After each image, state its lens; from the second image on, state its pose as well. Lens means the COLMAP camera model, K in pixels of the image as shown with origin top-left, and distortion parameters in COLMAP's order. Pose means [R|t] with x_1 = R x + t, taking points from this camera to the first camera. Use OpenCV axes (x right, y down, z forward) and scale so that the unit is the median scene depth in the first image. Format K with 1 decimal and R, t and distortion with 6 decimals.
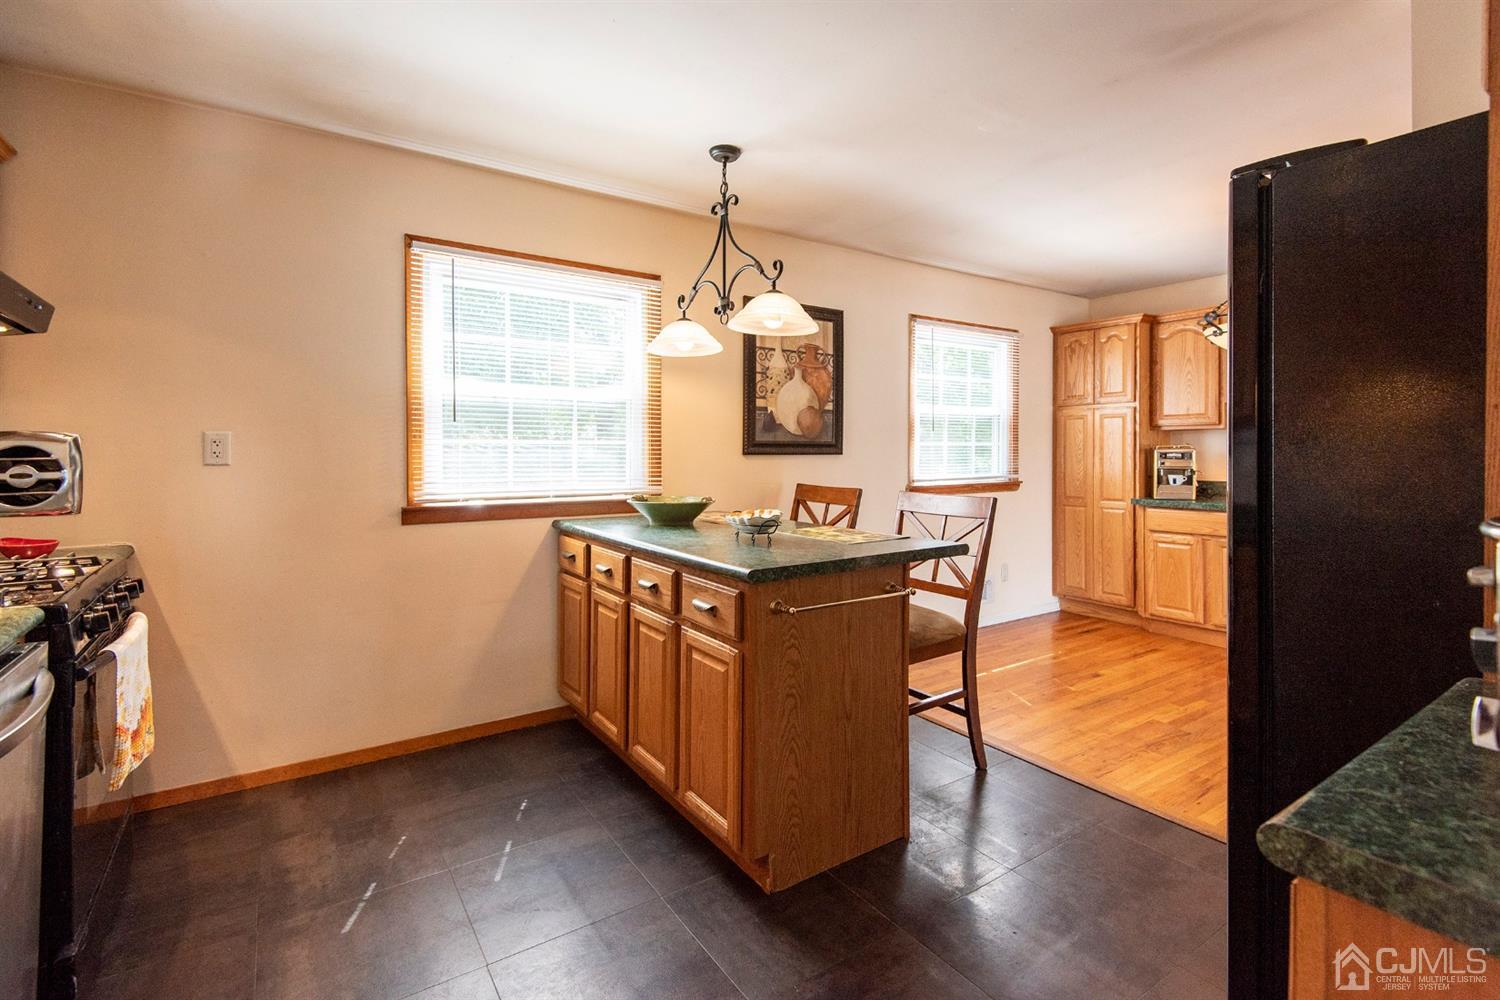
lens RADIAL K [[689.2, 0, 759.4], [0, 689.2, 447.9], [0, 0, 1]] dist [0.040925, -0.024482]
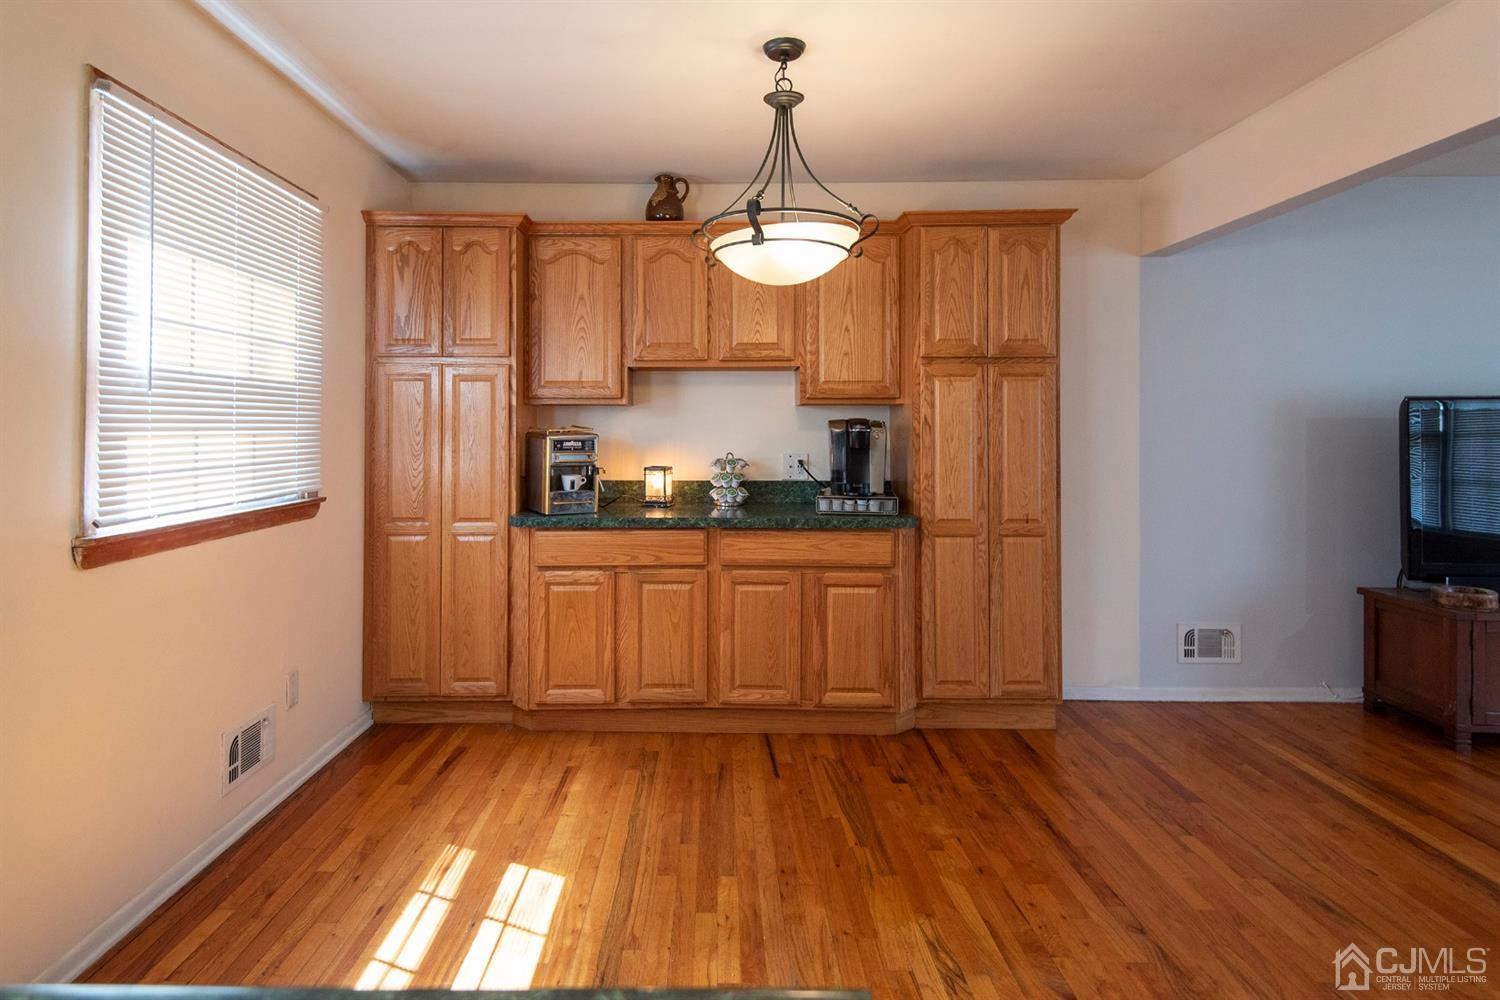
lens RADIAL K [[823.8, 0, 701.1], [0, 823.8, 424.6], [0, 0, 1]] dist [0.001318, 0.000064]
pose [[0.579692, 0.008943, 0.814786, 0.058949], [-0.008084, 0.999954, -0.005223, -0.004962], [-0.814795, -0.003559, 0.579738, 0.533703]]
